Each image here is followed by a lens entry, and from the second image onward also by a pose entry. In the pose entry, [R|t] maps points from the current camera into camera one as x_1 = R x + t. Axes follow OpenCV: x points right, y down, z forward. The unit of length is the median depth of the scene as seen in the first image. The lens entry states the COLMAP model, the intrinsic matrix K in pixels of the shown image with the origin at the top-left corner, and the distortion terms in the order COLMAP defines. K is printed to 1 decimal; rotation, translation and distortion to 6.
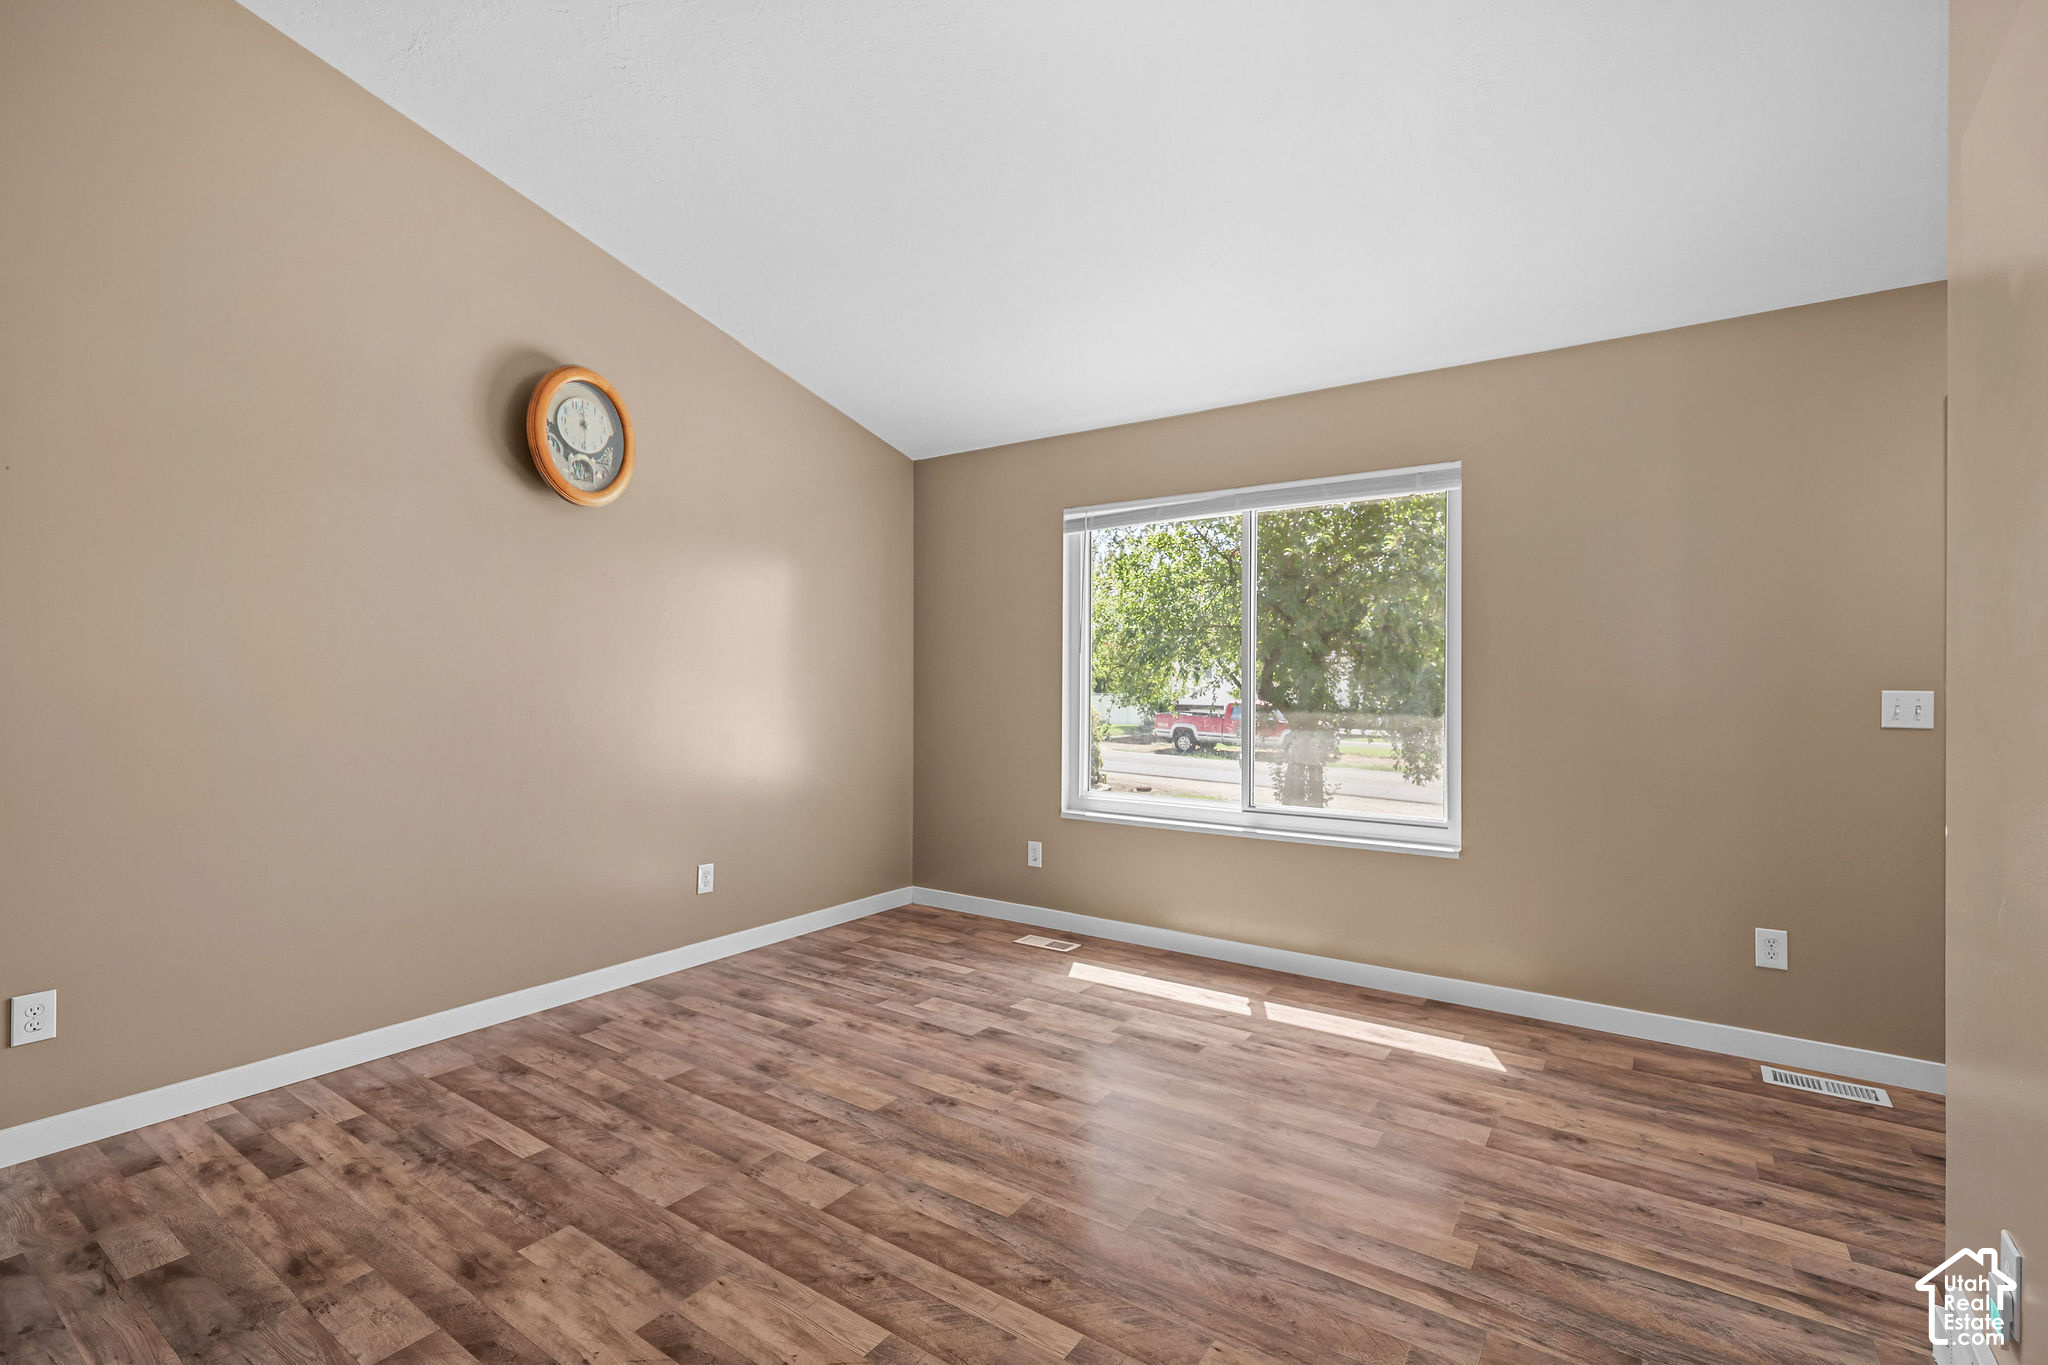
lens RADIAL K [[903.4, 0, 1015.4], [0, 903.4, 681.1], [0, 0, 1]] dist [0.000030, -0.000069]
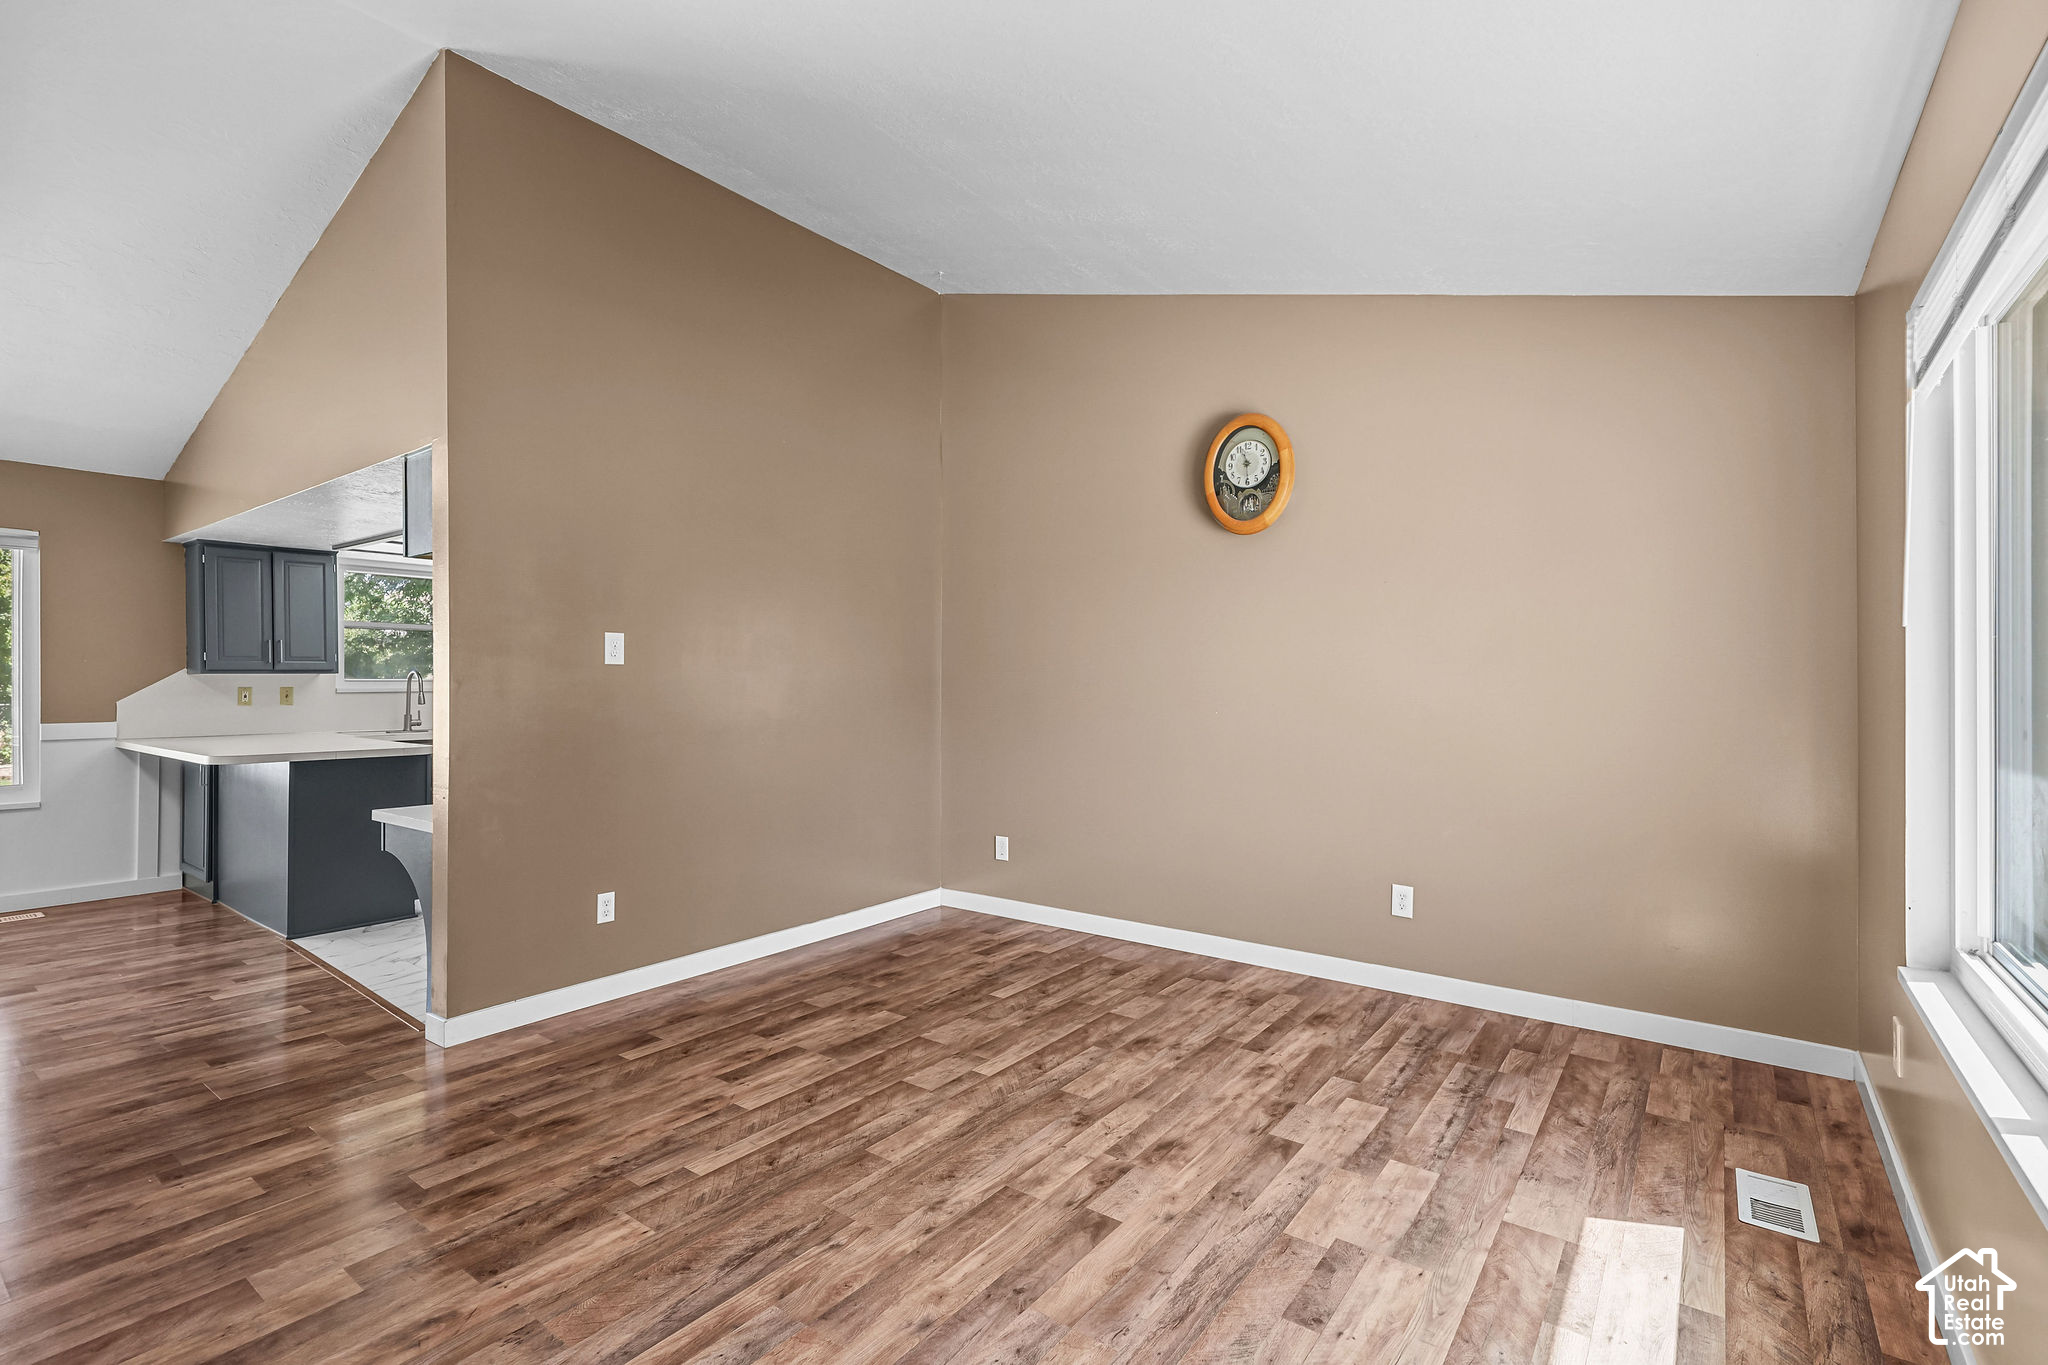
lens RADIAL K [[936.5, 0, 1020.3], [0, 936.5, 687.4], [0, 0, 1]] dist [0.000905, -0.000103]
pose [[-0.020847, 0.000457, -0.999783, 0.824752], [-0.001673, 0.999998, 0.000492, 0.004689], [0.999781, 0.001683, -0.020846, 0.857725]]
